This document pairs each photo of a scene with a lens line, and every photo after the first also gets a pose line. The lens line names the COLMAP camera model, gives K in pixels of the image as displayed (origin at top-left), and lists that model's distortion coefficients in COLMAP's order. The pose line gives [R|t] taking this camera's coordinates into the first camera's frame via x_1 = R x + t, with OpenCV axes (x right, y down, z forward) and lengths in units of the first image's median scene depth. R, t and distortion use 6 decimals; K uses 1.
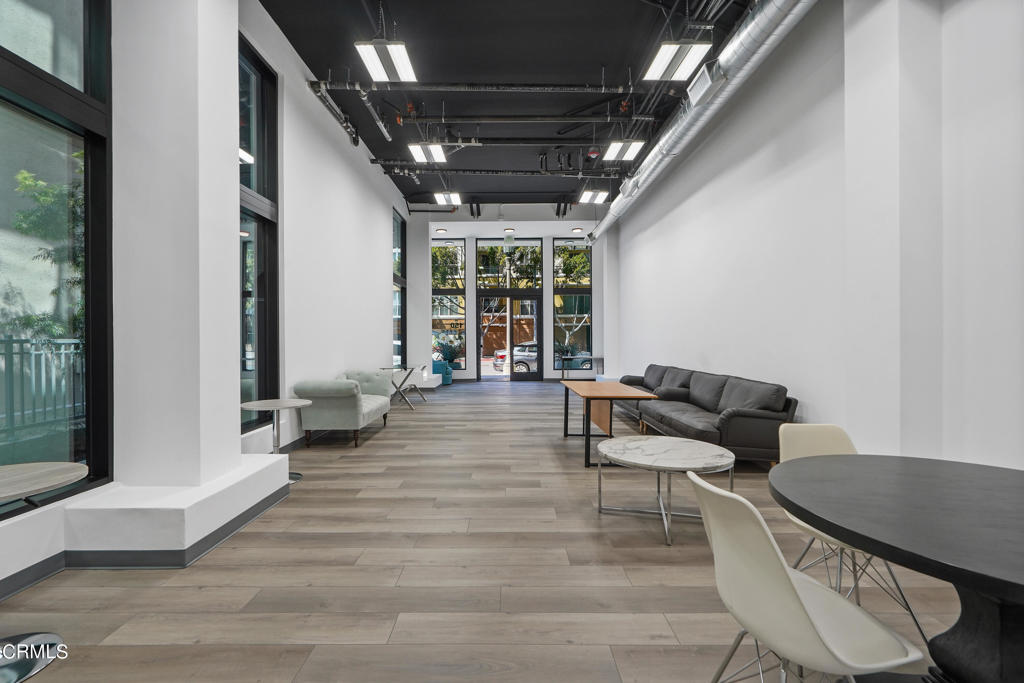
lens RADIAL K [[460.8, 0, 507.6], [0, 460.8, 339.9], [0, 0, 1]] dist [-0.001303, 0.000216]
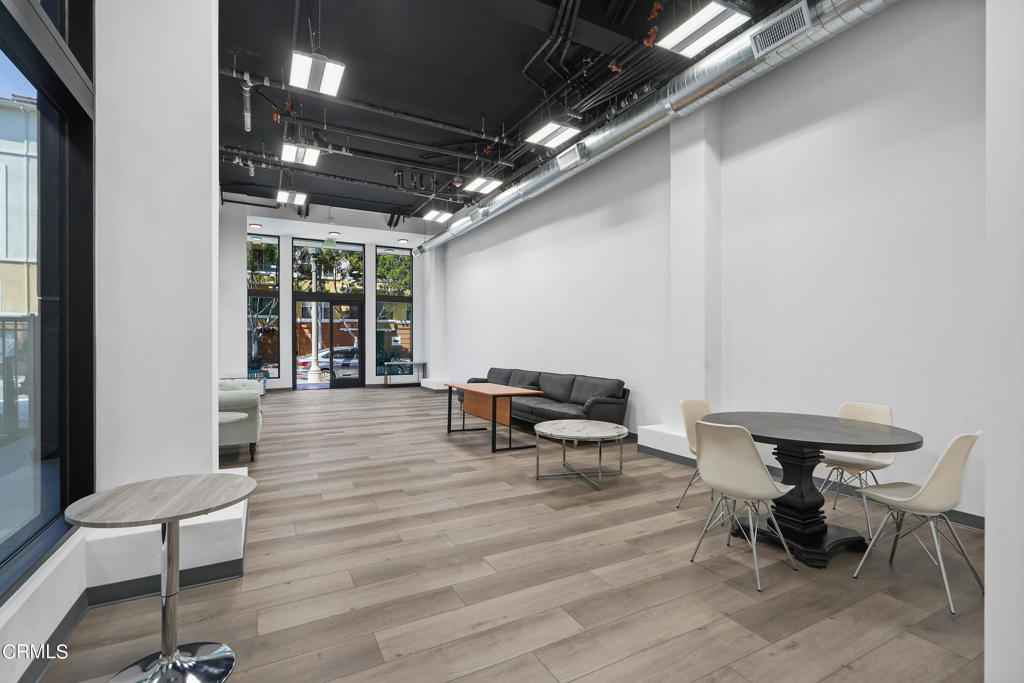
lens RADIAL K [[462.8, 0, 507.4], [0, 462.8, 345.1], [0, 0, 1]] dist [-0.001869, 0.000203]
pose [[0.881459, 0.002433, 0.472254, -0.238493], [-0.002594, 0.999997, -0.000310, -0.005194], [-0.472253, -0.000952, 0.881462, -0.061646]]
